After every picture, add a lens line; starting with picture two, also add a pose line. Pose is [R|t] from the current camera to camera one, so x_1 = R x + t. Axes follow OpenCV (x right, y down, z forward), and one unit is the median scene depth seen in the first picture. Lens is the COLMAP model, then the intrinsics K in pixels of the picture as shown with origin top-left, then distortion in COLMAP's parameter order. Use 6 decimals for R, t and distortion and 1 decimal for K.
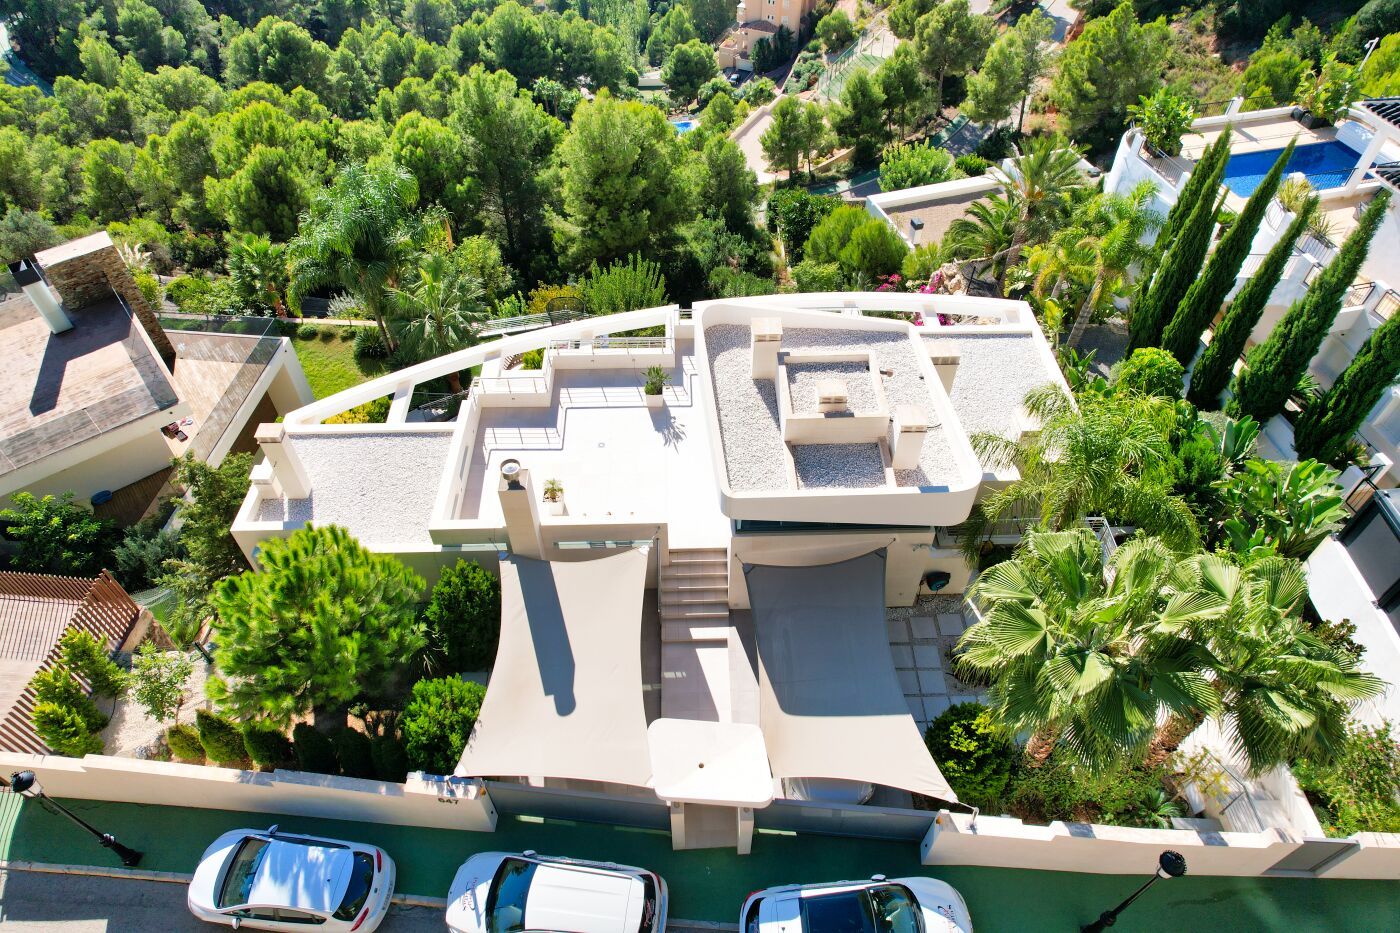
lens RADIAL K [[892.6, 0, 700.3], [0, 892.6, 464.4], [0, 0, 1]] dist [-0.034007, -0.000636]
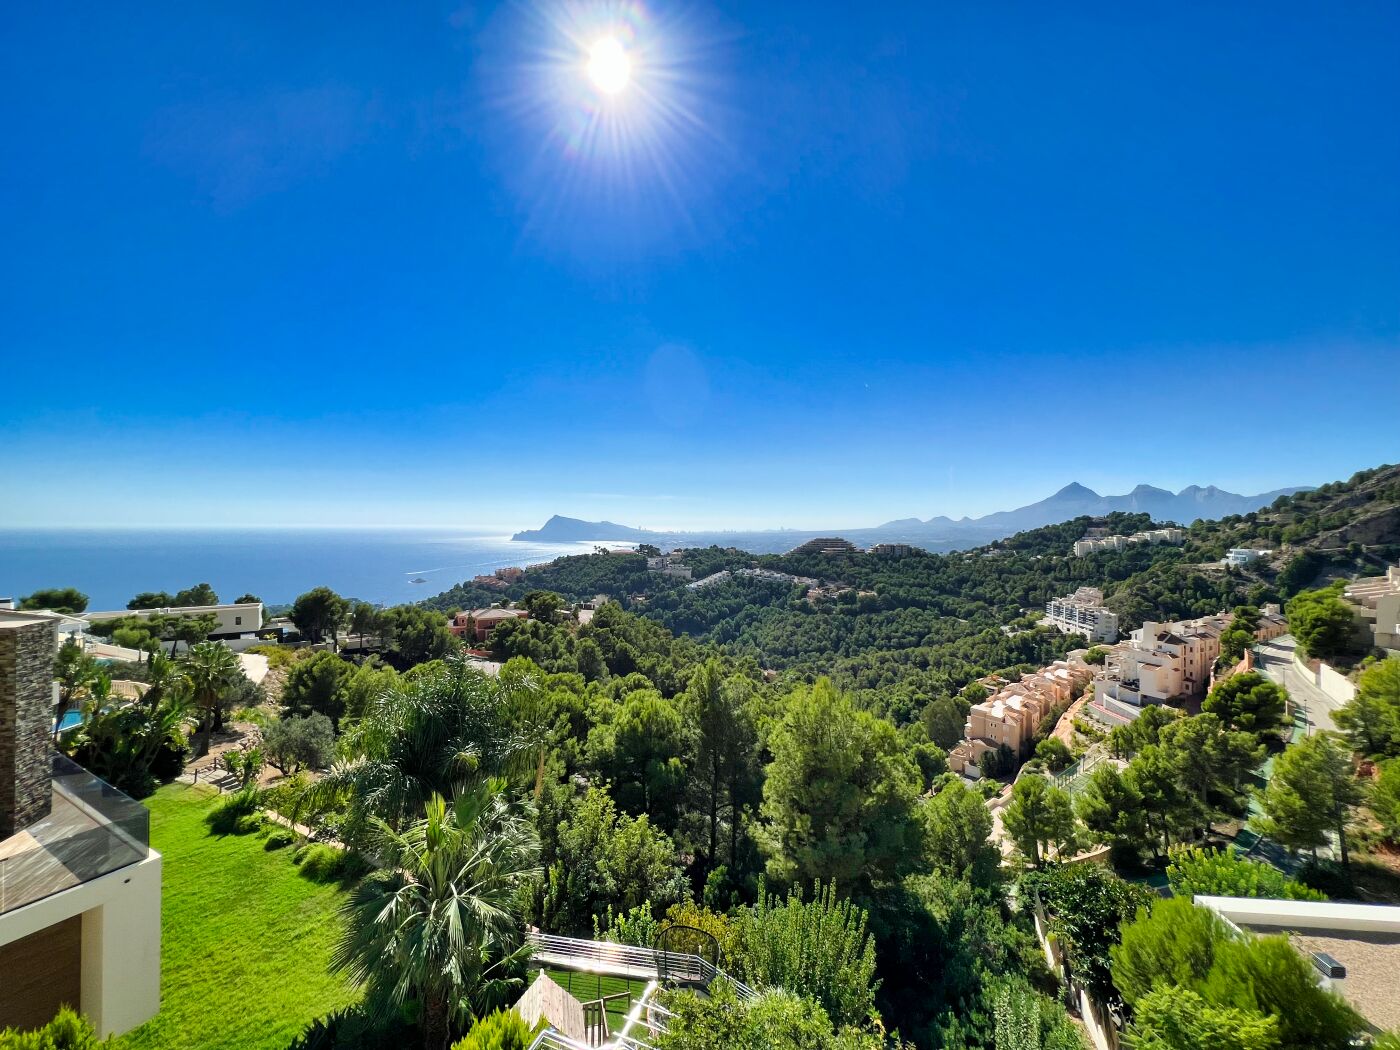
lens RADIAL K [[563.2, 0, 698.2], [0, 563.2, 507.8], [0, 0, 1]] dist [-0.002270, -0.001208]
pose [[0.921753, 0.003452, -0.387763, -0.003059], [-0.293458, 0.659868, -0.691705, -0.053288], [0.253485, 0.751373, 0.609248, 0.259859]]
